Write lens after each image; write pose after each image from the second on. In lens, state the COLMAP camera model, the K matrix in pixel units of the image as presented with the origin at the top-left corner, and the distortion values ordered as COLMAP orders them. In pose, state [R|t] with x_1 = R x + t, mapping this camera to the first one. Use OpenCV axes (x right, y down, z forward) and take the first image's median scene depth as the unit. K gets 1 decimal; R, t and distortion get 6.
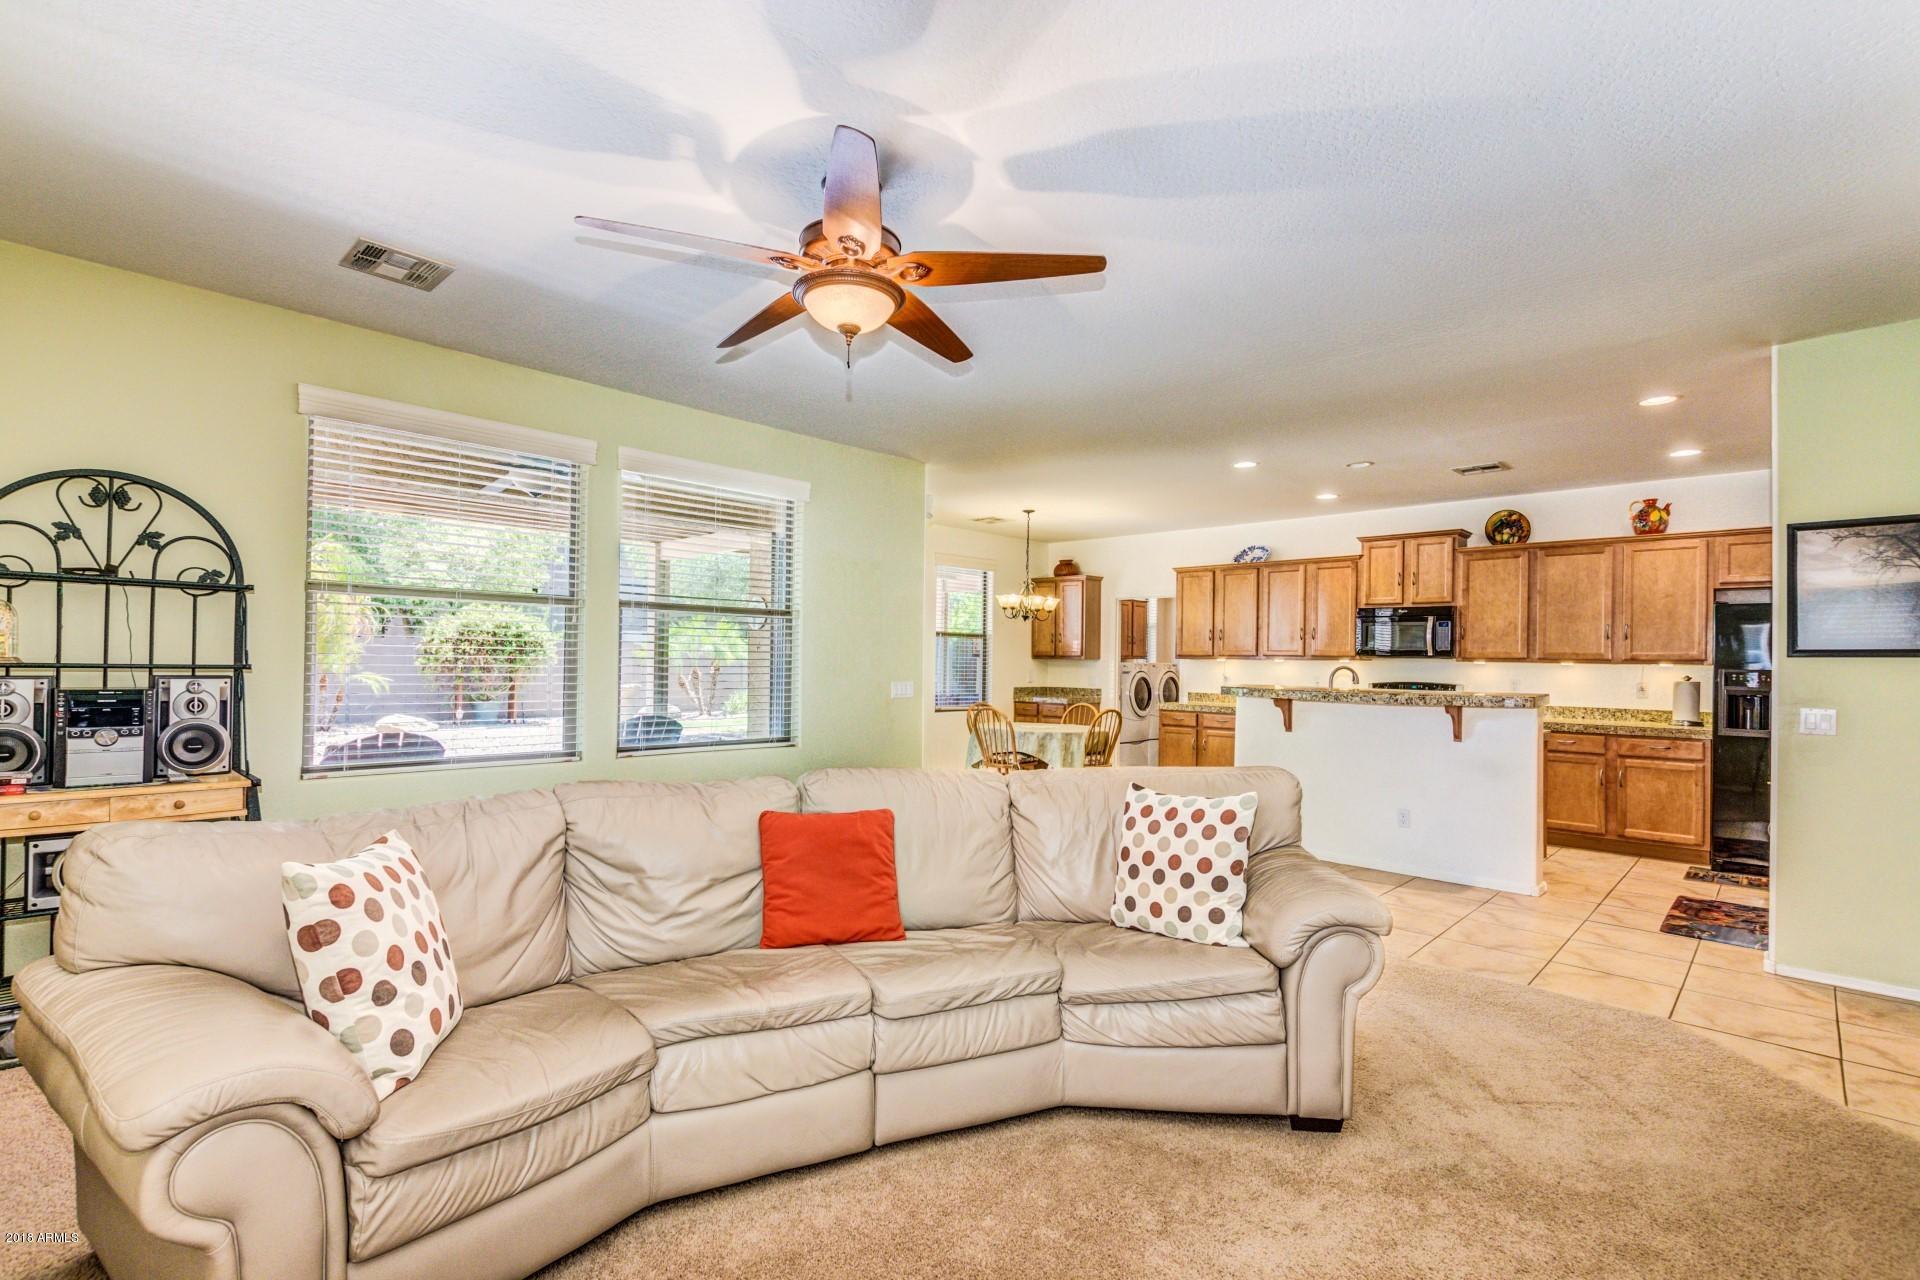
lens RADIAL K [[890.0, 0, 947.8], [0, 890.0, 656.0], [0, 0, 1]] dist [0.002752, -0.001271]
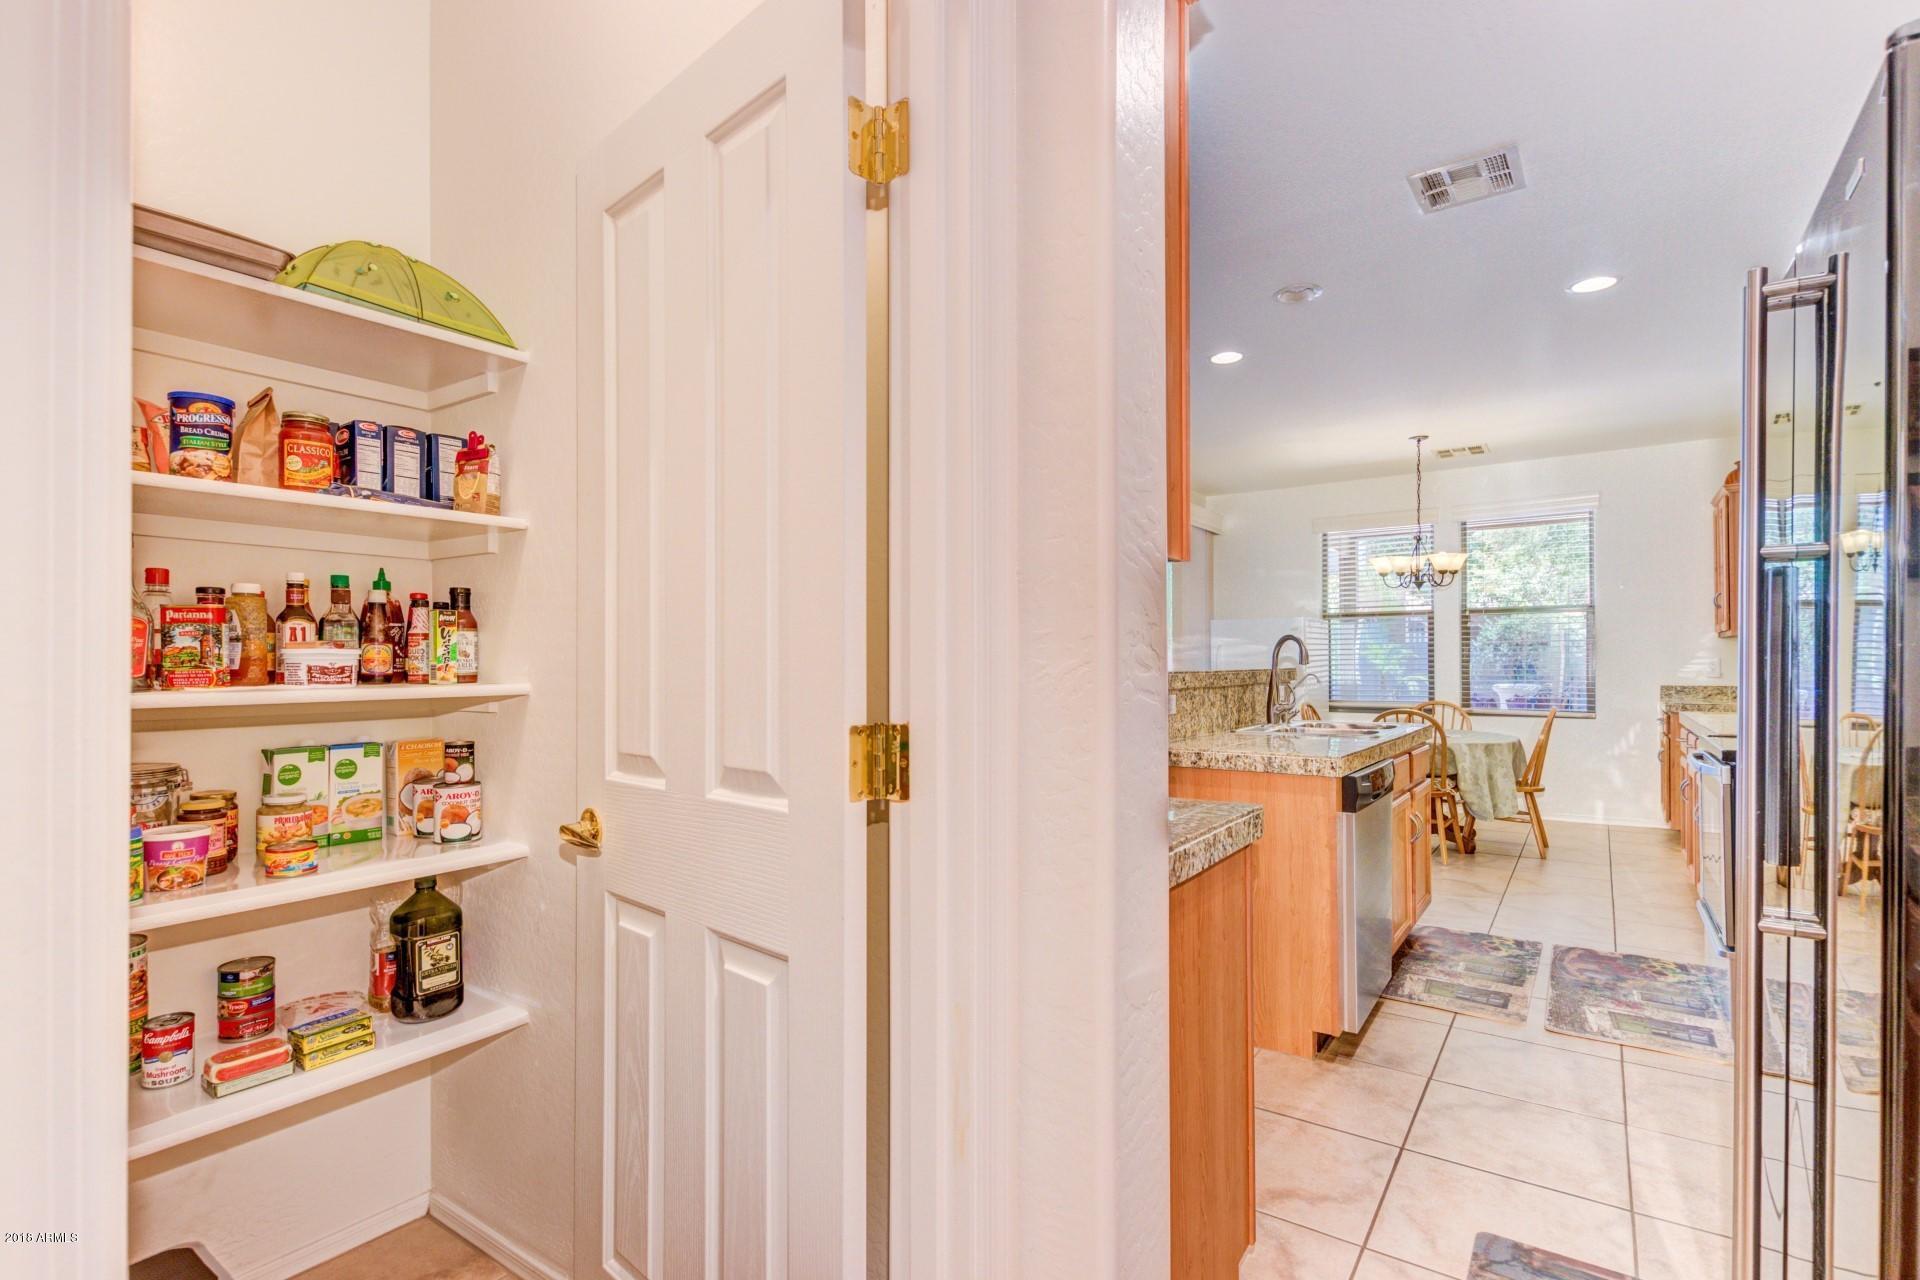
lens RADIAL K [[890.0, 0, 972.5], [0, 890.0, 654.4], [0, 0, 1]] dist [0.002752, -0.001271]
pose [[0.156368, -0.024824, -0.987387, 1.846517], [0.014889, 0.999630, -0.022774, 0.063097], [0.987587, -0.011140, 0.156680, 1.252070]]
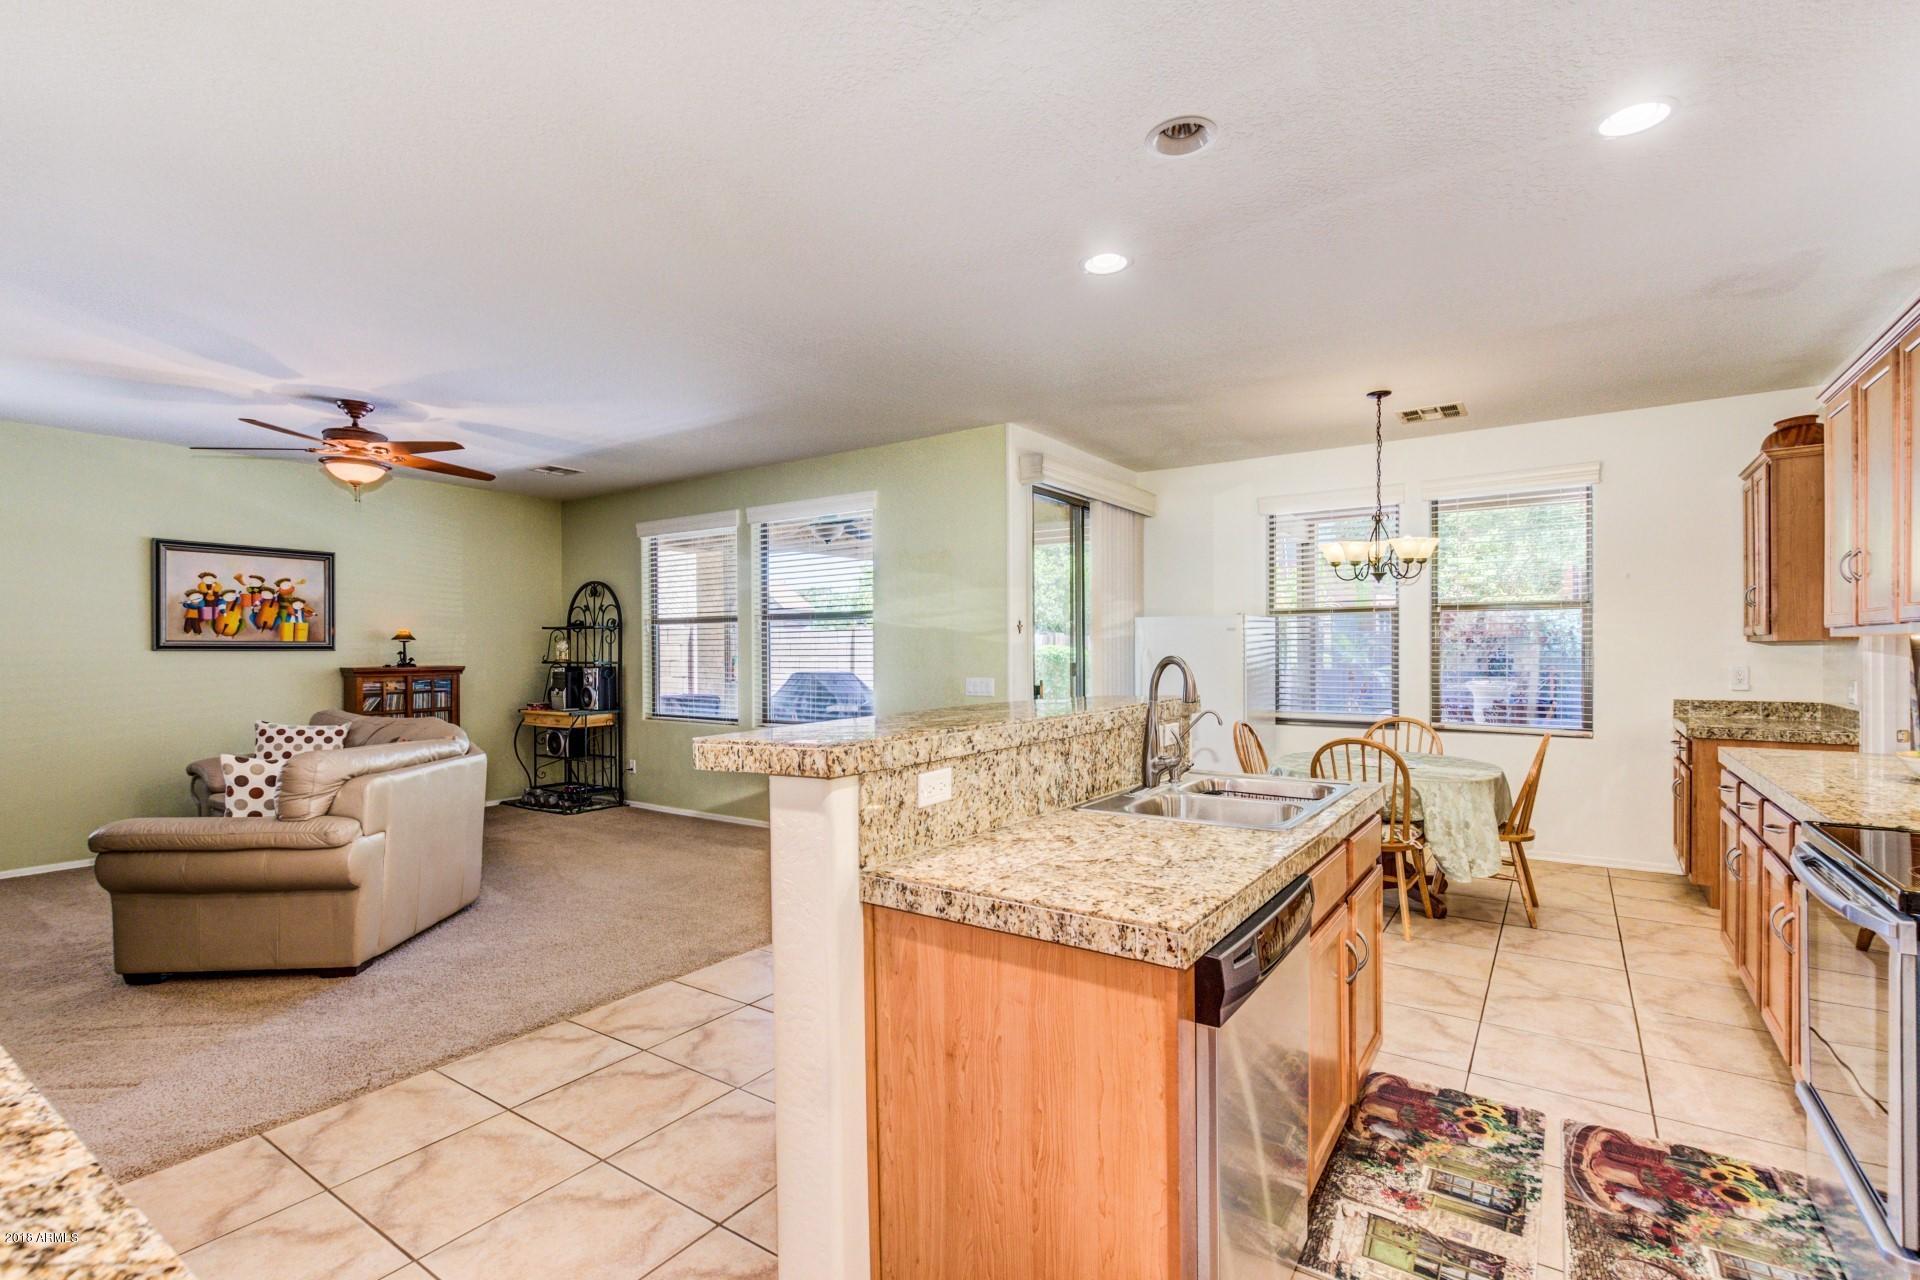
lens RADIAL K [[890.0, 0, 950.6], [0, 890.0, 650.6], [0, 0, 1]] dist [0.002752, -0.001271]
pose [[0.161577, -0.014702, -0.986751, 1.512001], [0.015512, 0.999803, -0.012356, 0.020524], [0.986738, -0.013310, 0.161774, 1.517620]]
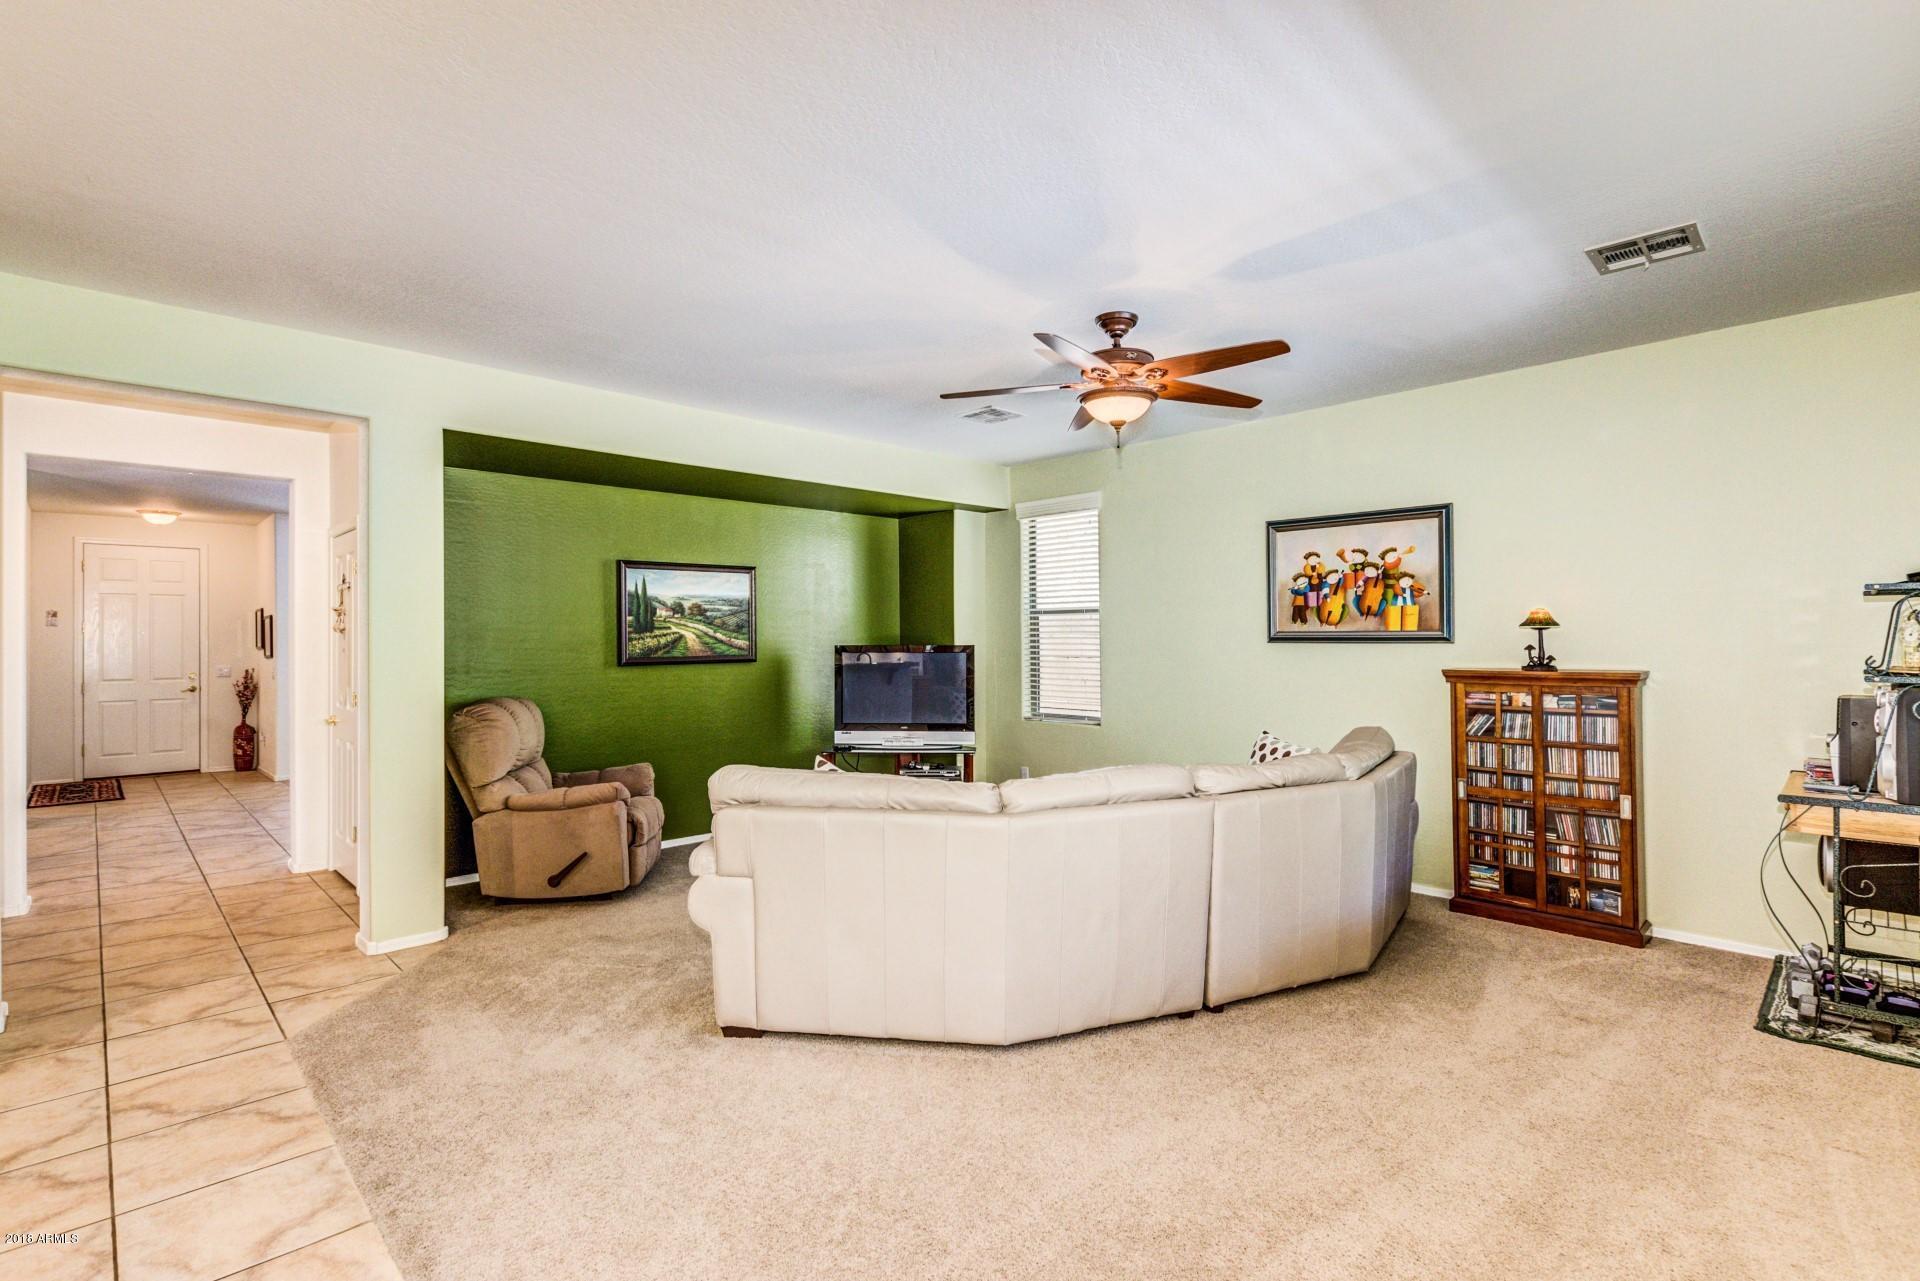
lens RADIAL K [[890.0, 0, 964.3], [0, 890.0, 632.3], [0, 0, 1]] dist [0.002752, -0.001271]
pose [[-0.999527, -0.007631, 0.029792, 0.062949], [-0.008056, 0.999867, -0.014189, -0.016066], [-0.029679, -0.014422, -0.999455, 1.888857]]
